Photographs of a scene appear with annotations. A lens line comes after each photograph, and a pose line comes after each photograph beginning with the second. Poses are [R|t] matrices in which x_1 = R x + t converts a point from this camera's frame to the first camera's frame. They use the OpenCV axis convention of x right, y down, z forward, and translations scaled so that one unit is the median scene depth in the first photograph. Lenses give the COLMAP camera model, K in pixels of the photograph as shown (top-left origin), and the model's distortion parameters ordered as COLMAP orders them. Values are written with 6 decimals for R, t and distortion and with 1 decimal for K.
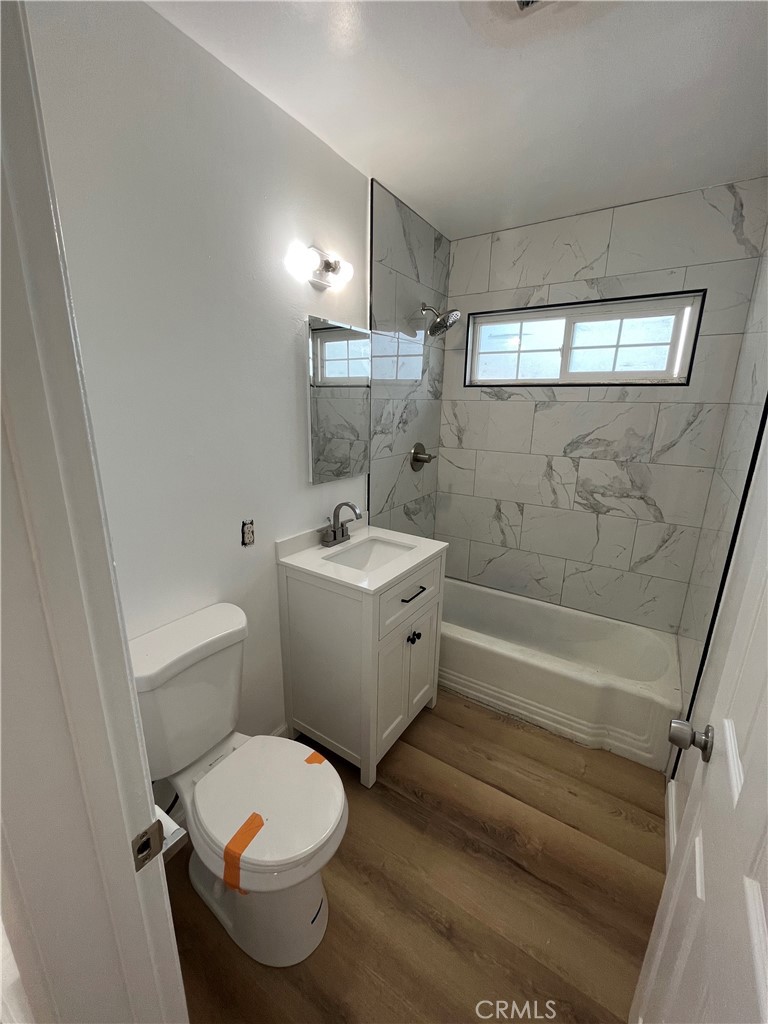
lens RADIAL K [[412.2, 0, 381.5], [0, 412.2, 515.2], [0, 0, 1]] dist [0.000600, 0.000320]
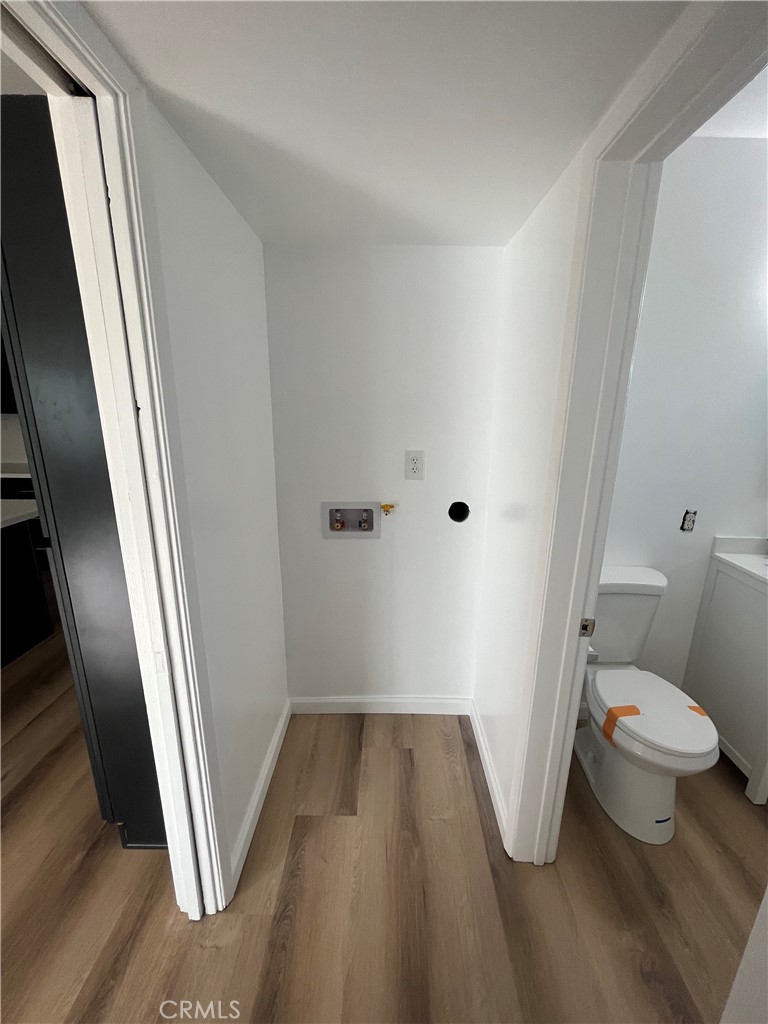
lens RADIAL K [[412.2, 0, 381.4], [0, 412.2, 511.8], [0, 0, 1]] dist [0.000600, 0.000320]
pose [[0.535912, 0.202774, -0.819562, 0.181691], [-0.220786, 0.970608, 0.095774, 0.101256], [0.814894, 0.129622, 0.564930, -0.430792]]
